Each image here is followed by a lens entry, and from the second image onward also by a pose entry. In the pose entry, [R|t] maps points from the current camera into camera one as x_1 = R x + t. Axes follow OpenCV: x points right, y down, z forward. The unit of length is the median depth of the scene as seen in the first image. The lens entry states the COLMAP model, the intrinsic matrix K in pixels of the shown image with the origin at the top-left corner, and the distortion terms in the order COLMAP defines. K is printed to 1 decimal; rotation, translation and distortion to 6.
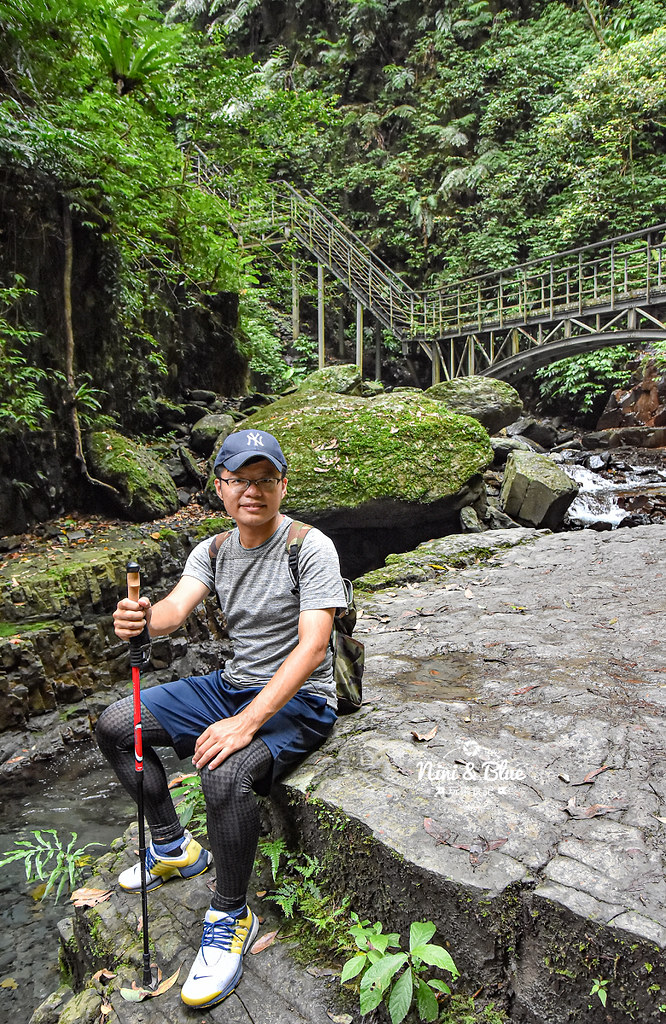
lens RADIAL K [[823.1, 0, 331.6], [0, 823.1, 521.2], [0, 0, 1]] dist [-0.115569, 0.099011]
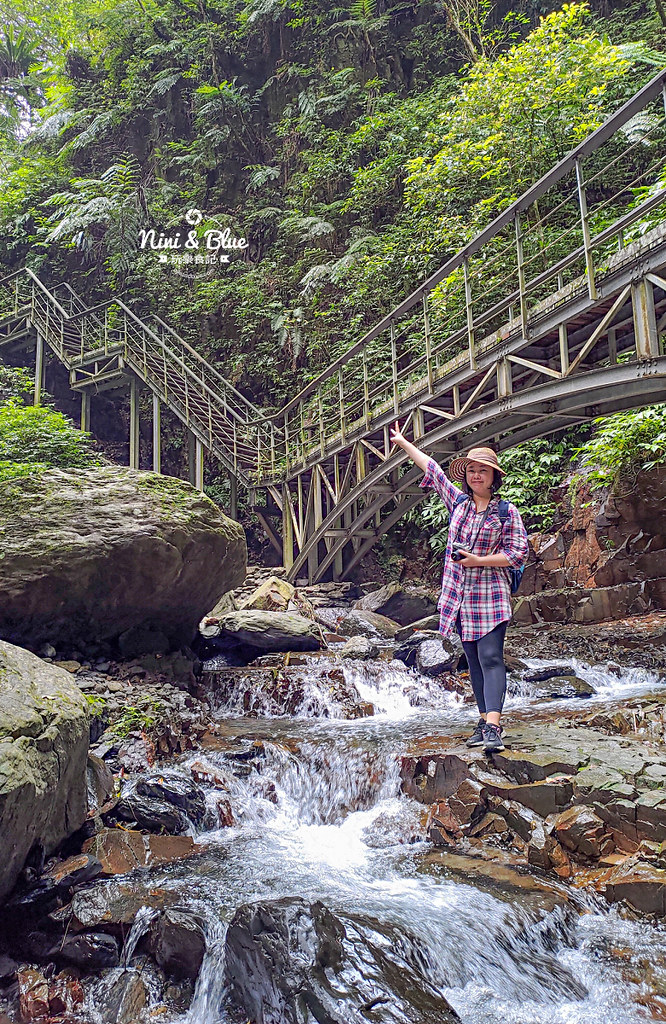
lens RADIAL K [[768.9, 0, 330.9], [0, 768.9, 506.7], [0, 0, 1]] dist [0.051588, -0.022300]
pose [[0.999060, -0.026712, -0.034142, 0.189795], [0.016904, 0.965301, -0.260593, -0.026490], [0.039919, 0.259771, 0.964845, 0.365993]]
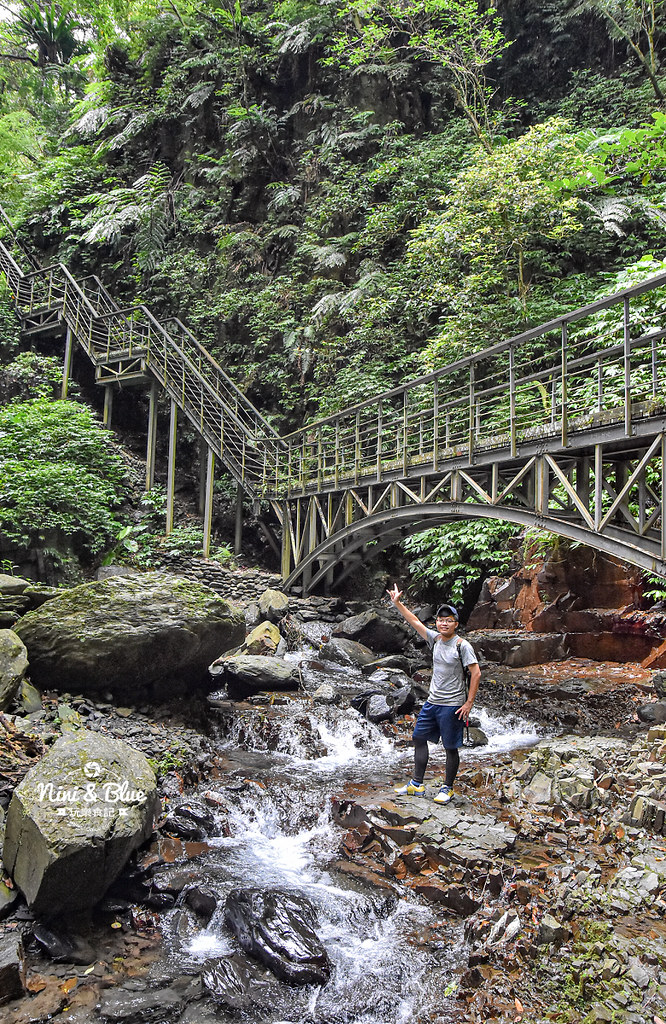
lens RADIAL K [[823.1, 0, 333.1], [0, 823.1, 509.3], [0, 0, 1]] dist [-0.115569, 0.099011]
pose [[0.998319, 0.036181, -0.045276, 0.209359], [-0.043771, 0.982729, -0.179800, -0.071804], [0.037989, 0.181479, 0.982661, 0.224638]]
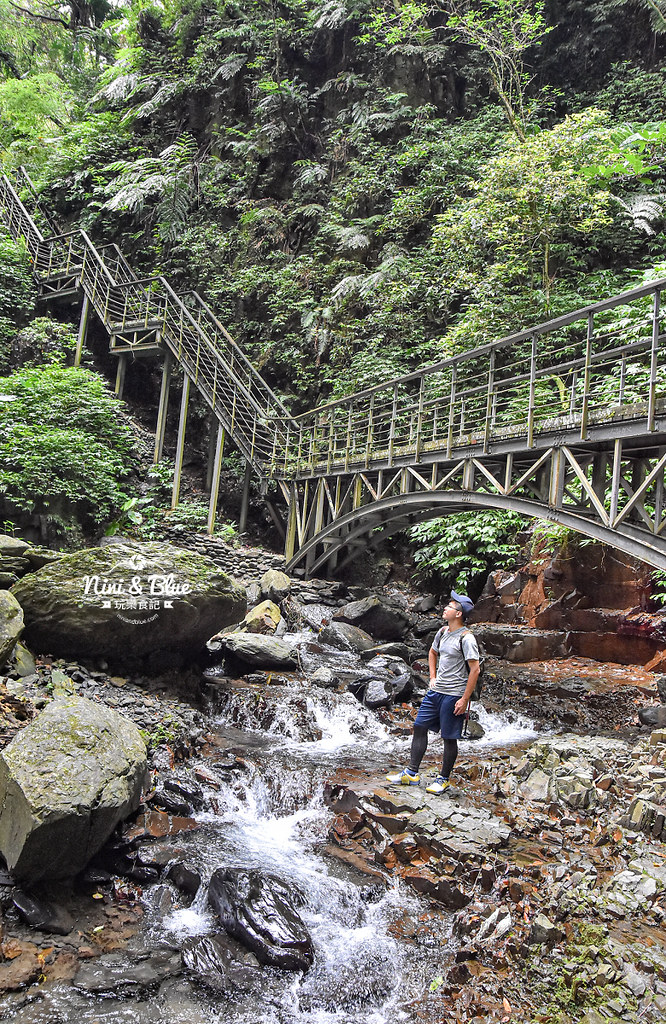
lens RADIAL K [[823.1, 0, 333.2], [0, 823.1, 509.8], [0, 0, 1]] dist [-0.115569, 0.099011]
pose [[0.993845, 0.098414, -0.050869, 0.207568], [-0.105493, 0.980919, -0.163306, -0.069554], [0.033827, 0.167667, 0.985263, 0.232671]]
